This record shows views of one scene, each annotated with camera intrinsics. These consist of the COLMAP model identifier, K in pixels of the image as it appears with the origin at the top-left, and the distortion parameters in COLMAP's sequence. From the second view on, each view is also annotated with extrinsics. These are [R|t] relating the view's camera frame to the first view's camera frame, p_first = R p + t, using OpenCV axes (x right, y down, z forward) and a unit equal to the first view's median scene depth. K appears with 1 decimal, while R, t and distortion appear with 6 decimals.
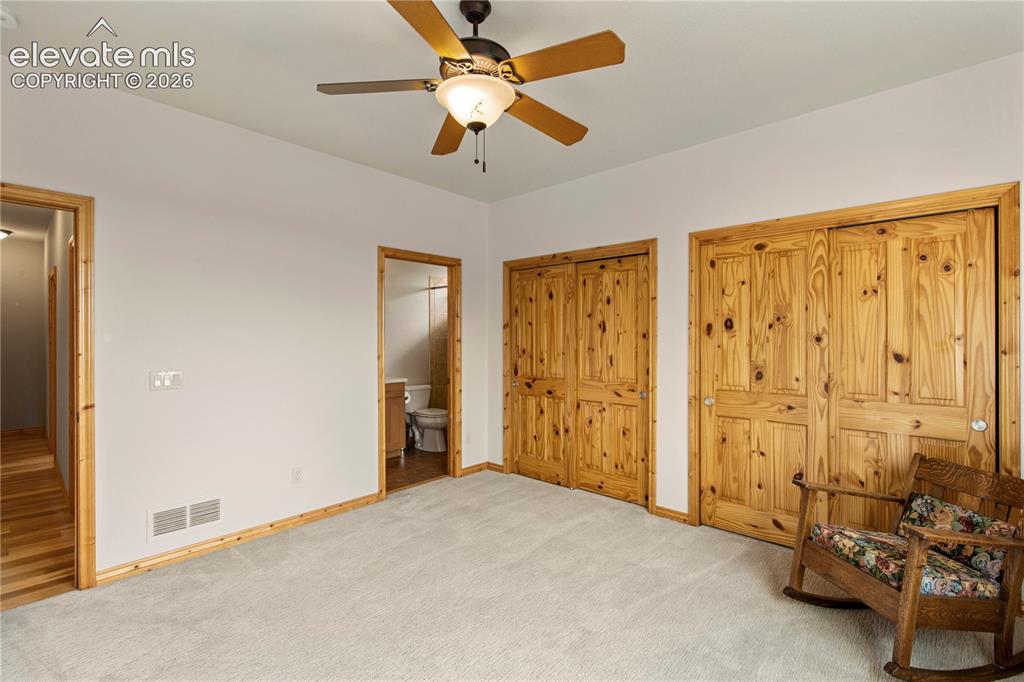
lens RADIAL K [[446.8, 0, 512.0], [0, 446.8, 347.4], [0, 0, 1]] dist [0.003636, -0.001085]
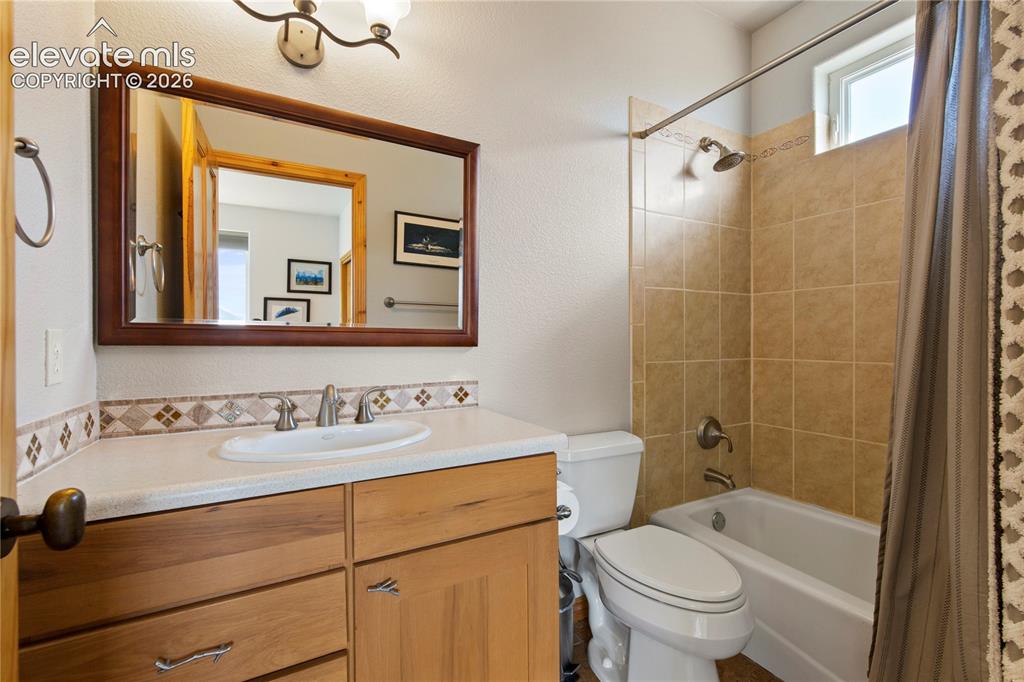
lens RADIAL K [[446.8, 0, 511.2], [0, 446.8, 345.5], [0, 0, 1]] dist [0.003636, -0.001085]
pose [[0.944145, -0.001194, -0.329528, -0.165177], [0.001944, 0.999996, 0.001946, 0.021161], [0.329525, -0.002478, 0.944144, 0.686960]]
